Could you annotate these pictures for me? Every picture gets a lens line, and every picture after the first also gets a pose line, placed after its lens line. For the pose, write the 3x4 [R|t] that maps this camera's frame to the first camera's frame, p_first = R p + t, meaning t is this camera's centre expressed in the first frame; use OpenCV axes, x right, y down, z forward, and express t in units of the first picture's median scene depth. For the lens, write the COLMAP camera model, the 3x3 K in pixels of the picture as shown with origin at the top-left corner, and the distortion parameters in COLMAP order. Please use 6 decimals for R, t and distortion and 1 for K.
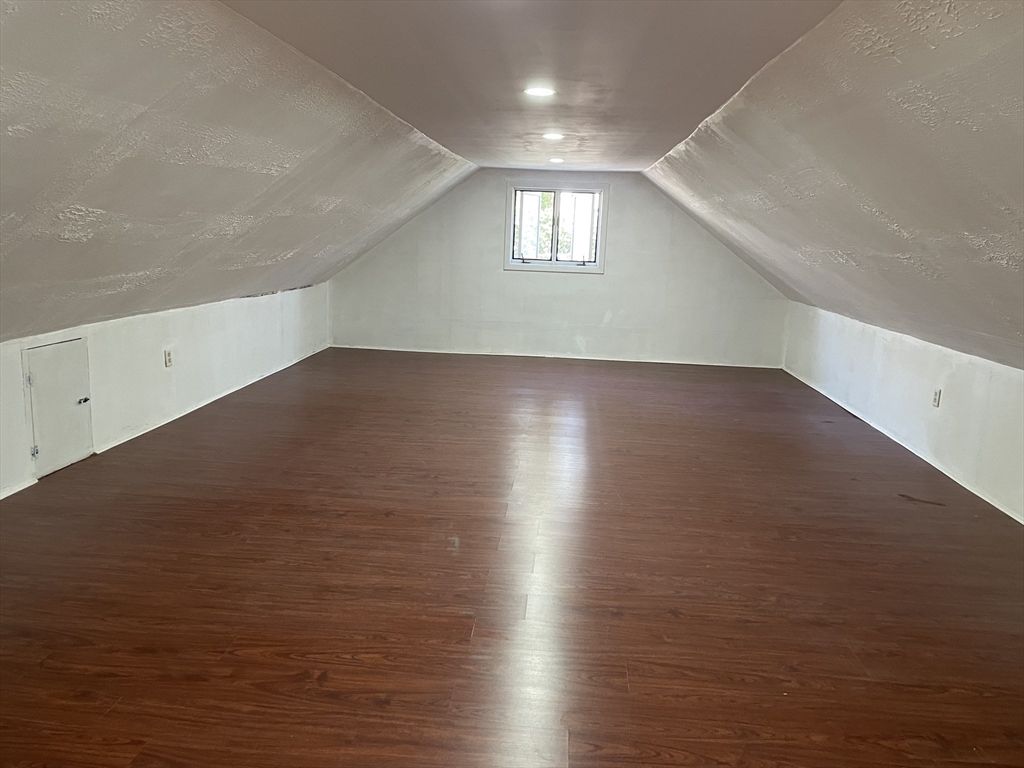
lens RADIAL K [[773.3, 0, 512.1], [0, 773.3, 383.9], [0, 0, 1]] dist [0.074184, -0.101834]
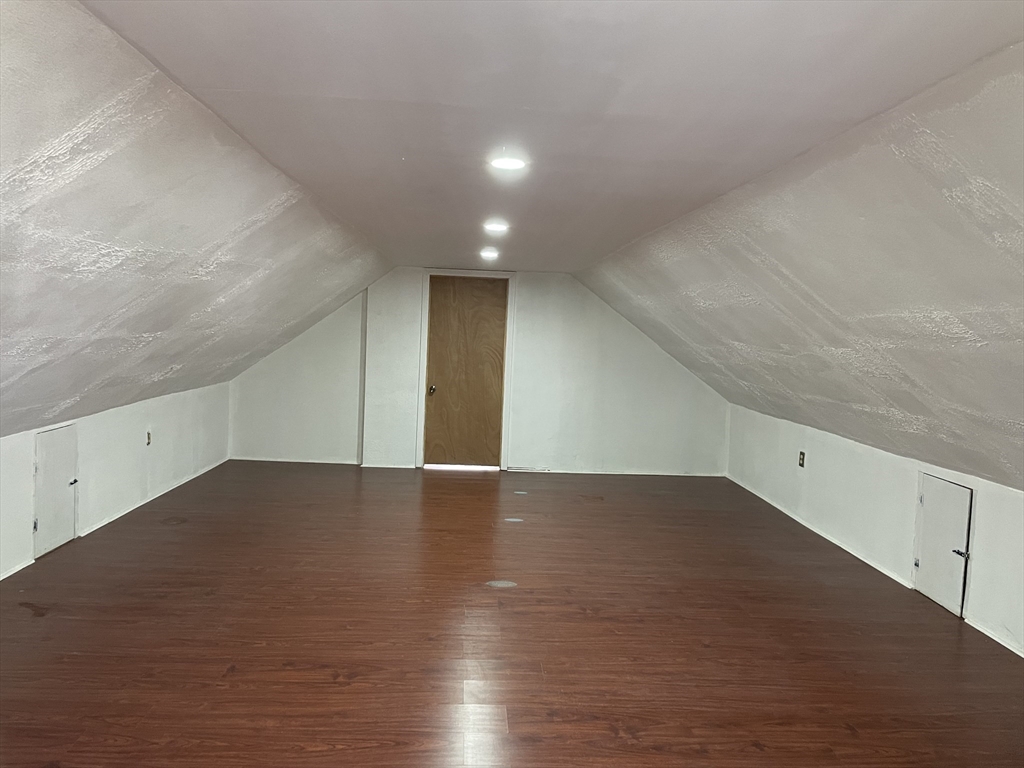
lens RADIAL K [[773.3, 0, 512.5], [0, 773.3, 382.8], [0, 0, 1]] dist [0.074184, -0.101834]
pose [[-0.988010, -0.067571, -0.138818, 0.131120], [-0.101464, 0.961881, 0.253948, -0.363851], [0.116367, 0.264988, -0.957204, 1.804388]]
